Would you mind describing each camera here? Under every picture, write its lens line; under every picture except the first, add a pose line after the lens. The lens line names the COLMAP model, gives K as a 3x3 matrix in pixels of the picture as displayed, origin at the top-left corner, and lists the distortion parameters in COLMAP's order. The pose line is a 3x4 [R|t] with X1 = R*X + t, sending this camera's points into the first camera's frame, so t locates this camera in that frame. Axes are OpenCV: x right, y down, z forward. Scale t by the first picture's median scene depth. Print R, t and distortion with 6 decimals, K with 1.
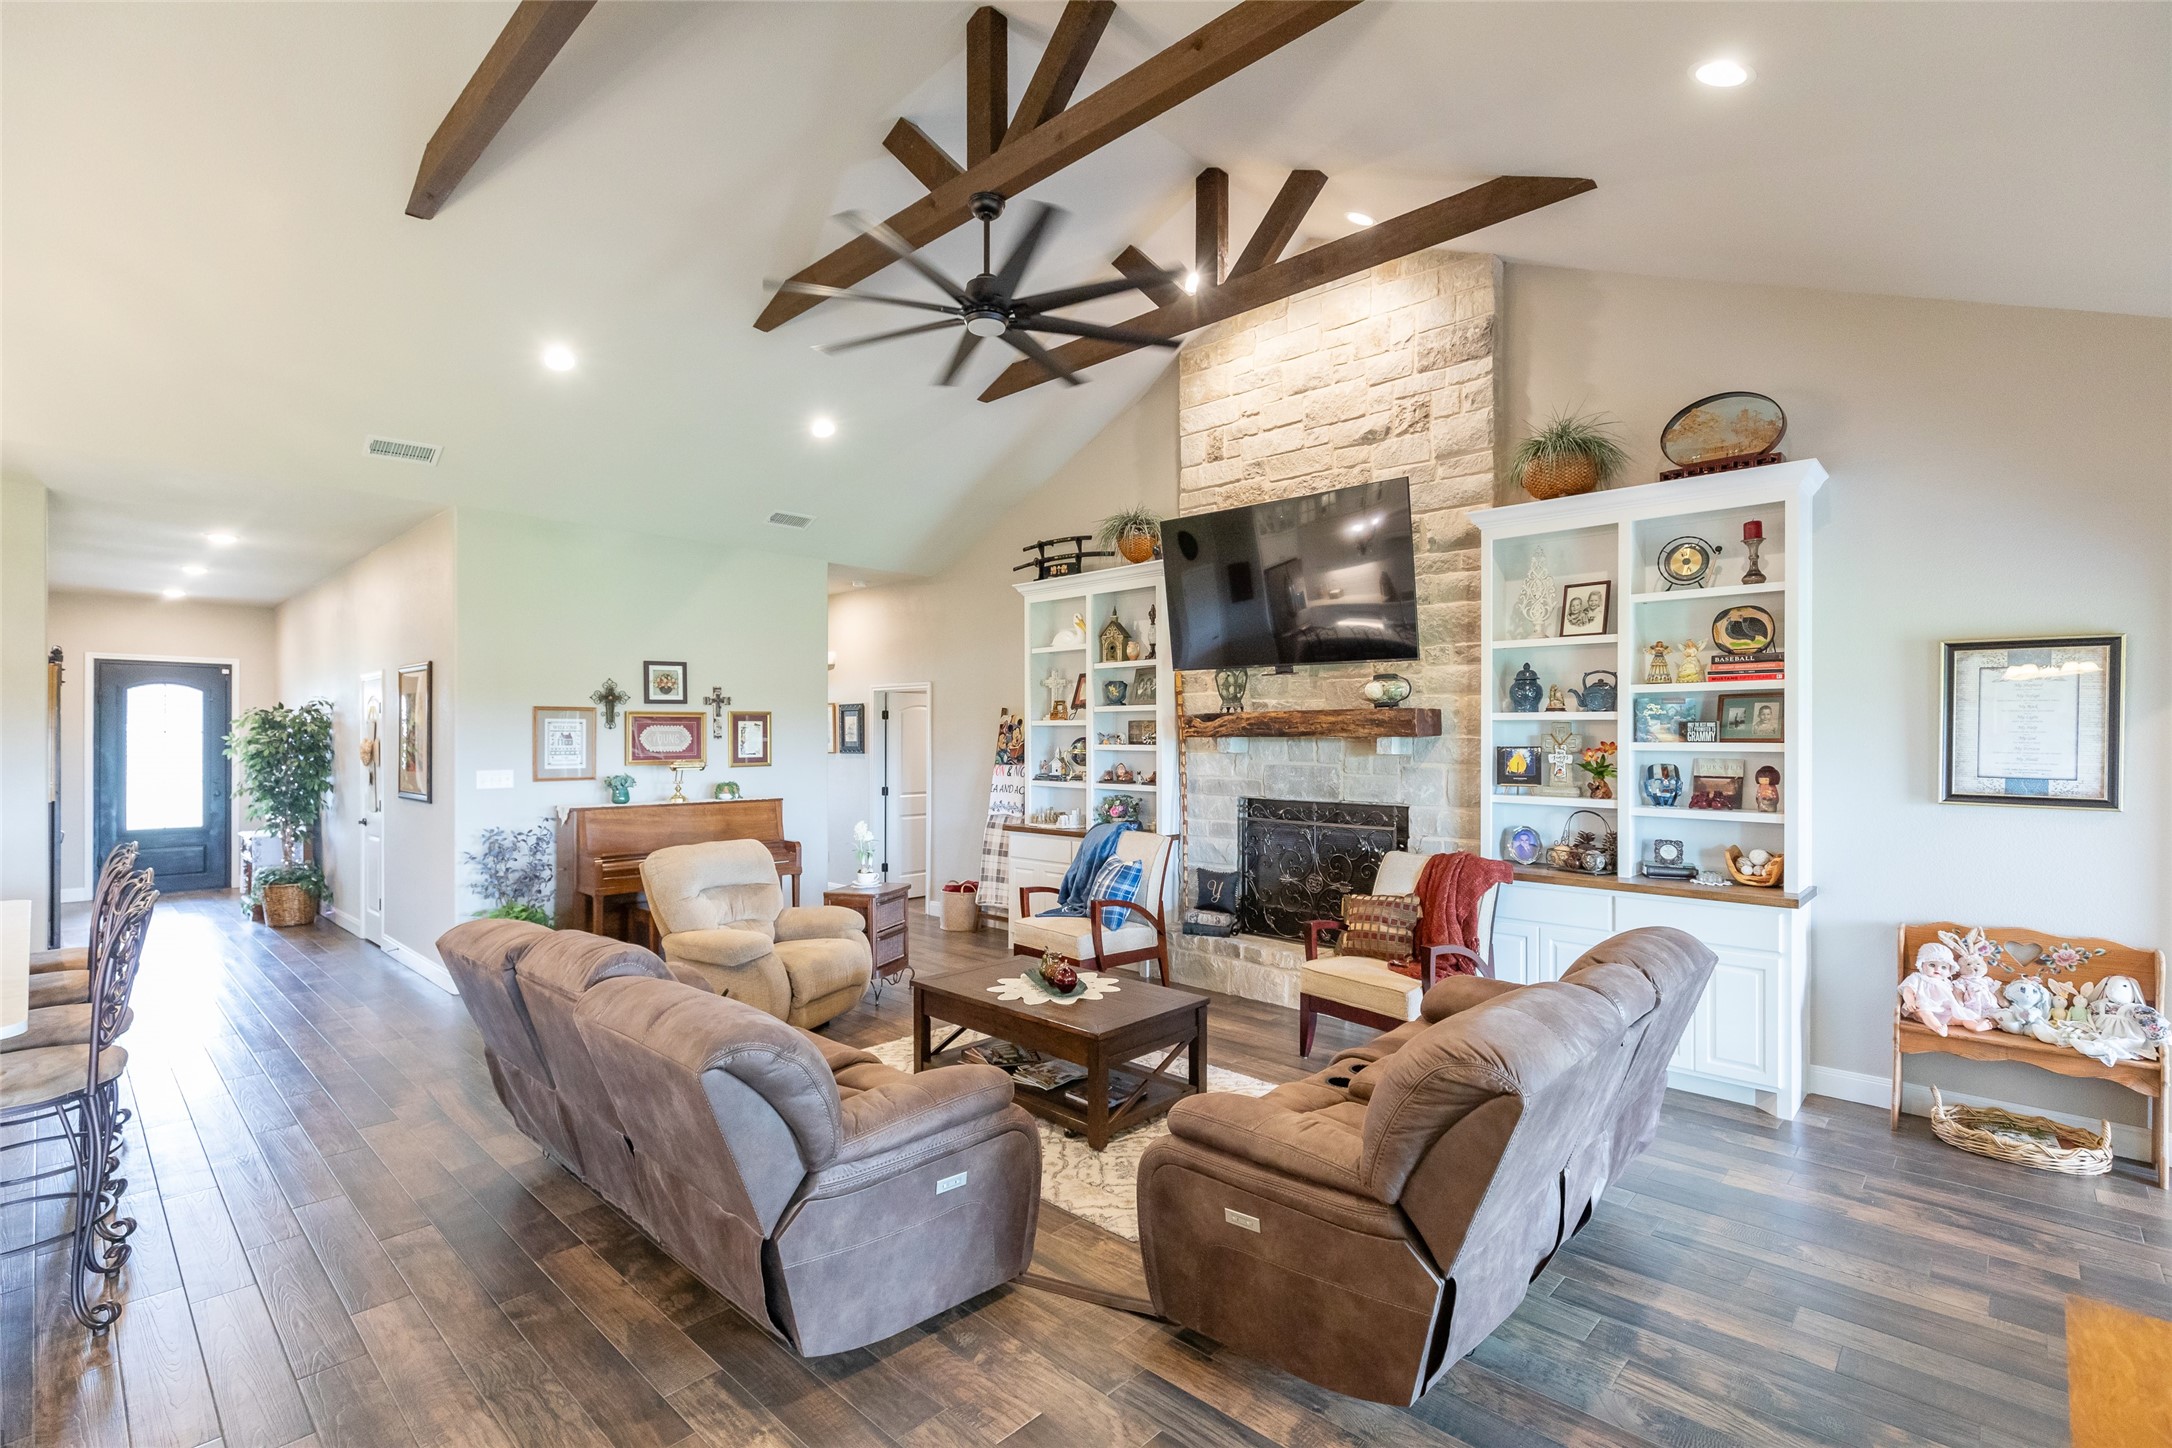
lens RADIAL K [[974.2, 0, 1100.1], [0, 974.2, 733.0], [0, 0, 1]] dist [0.005319, 0.000028]
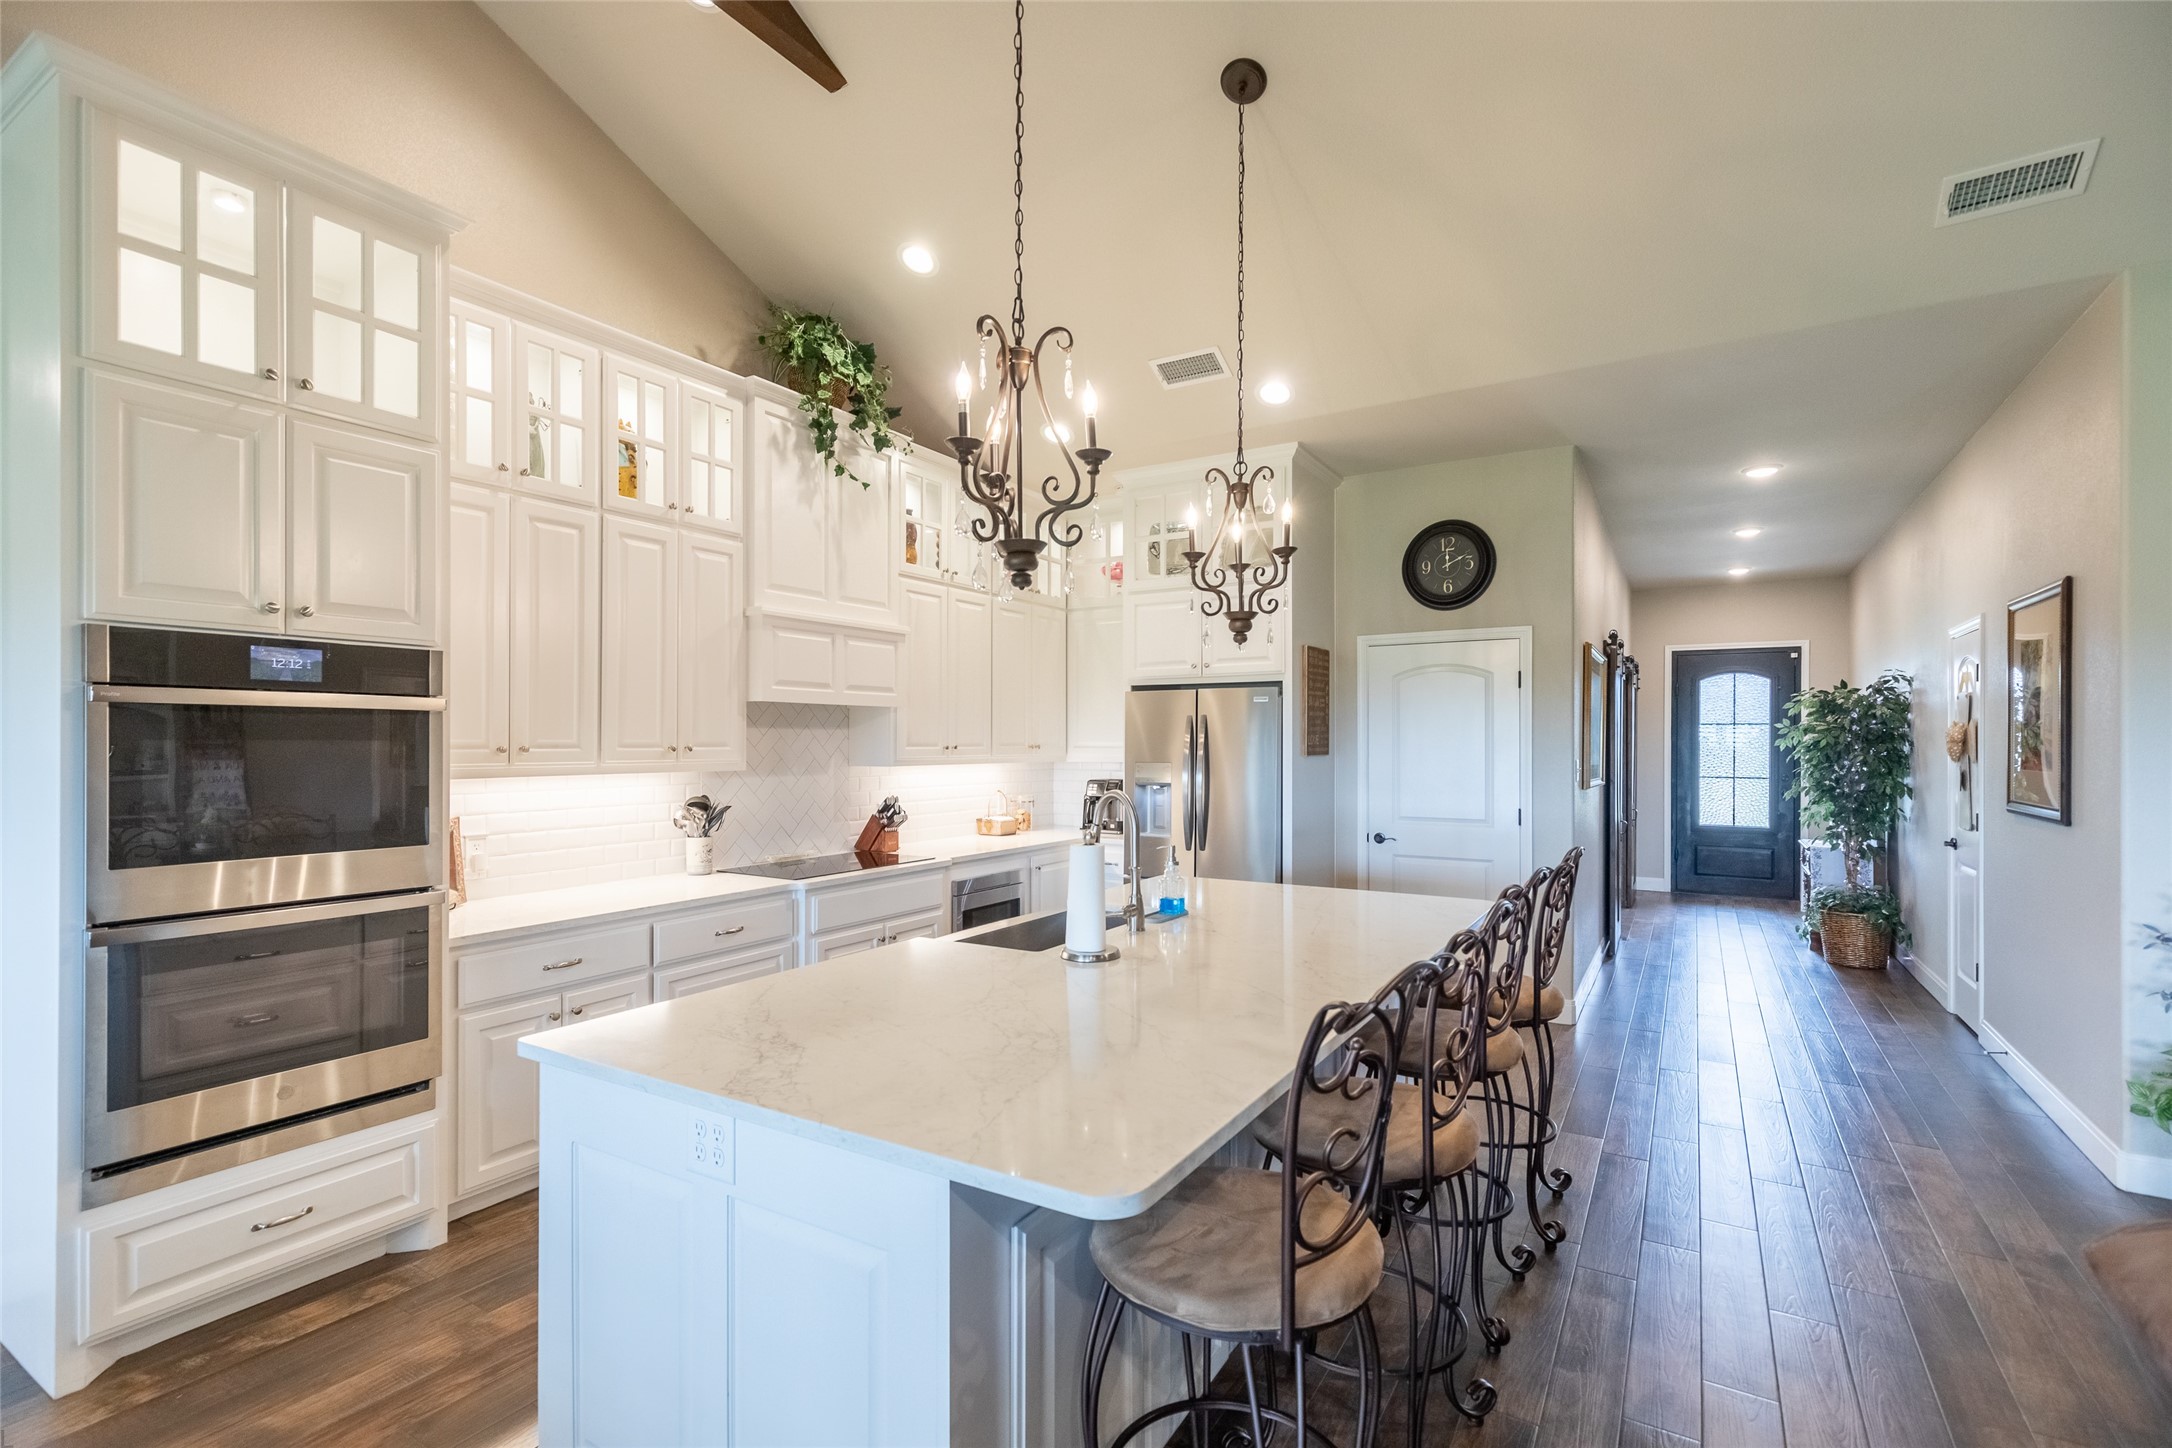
lens RADIAL K [[974.2, 0, 1088.7], [0, 974.2, 744.8], [0, 0, 1]] dist [0.005319, 0.000028]
pose [[0.185632, 0.002974, -0.982615, -0.229779], [0.001657, 0.999993, 0.003340, 0.022183], [0.982618, -0.002248, 0.185625, 0.331797]]
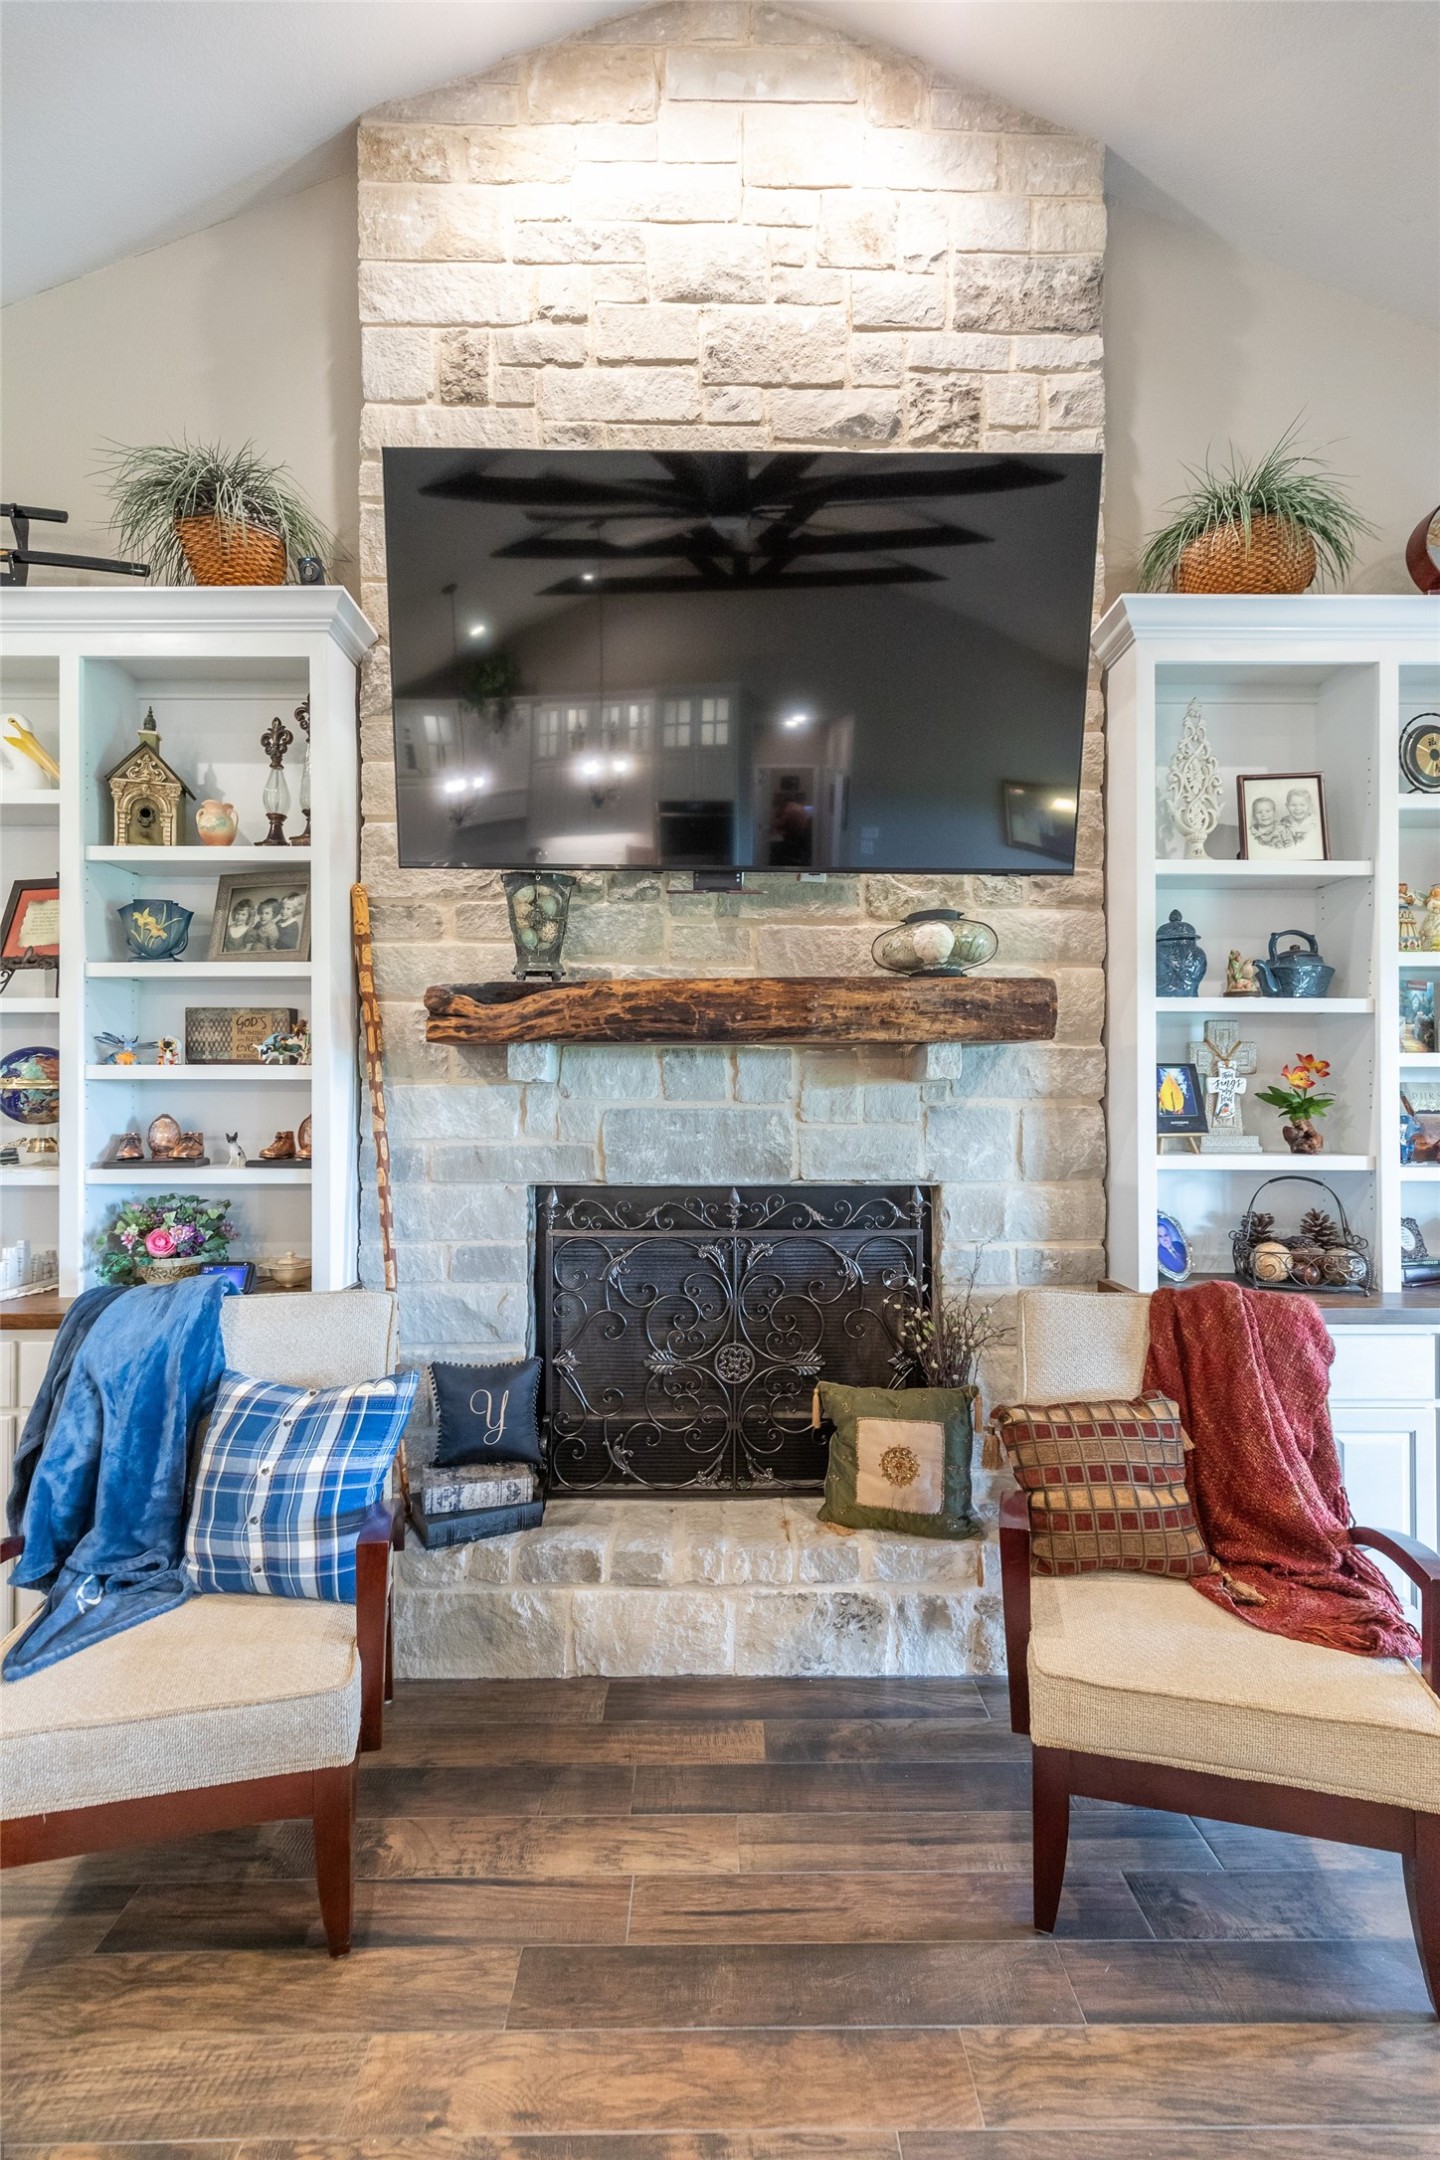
lens RADIAL K [[968.8, 0, 723.4], [0, 968.8, 1073.8], [0, 0, 1]] dist [0.005319, 0.000028]
pose [[0.725047, 0.006155, 0.688672, -0.088821], [-0.002117, 0.999975, -0.006708, 0.017990], [-0.688696, 0.003406, 0.725042, 0.592930]]
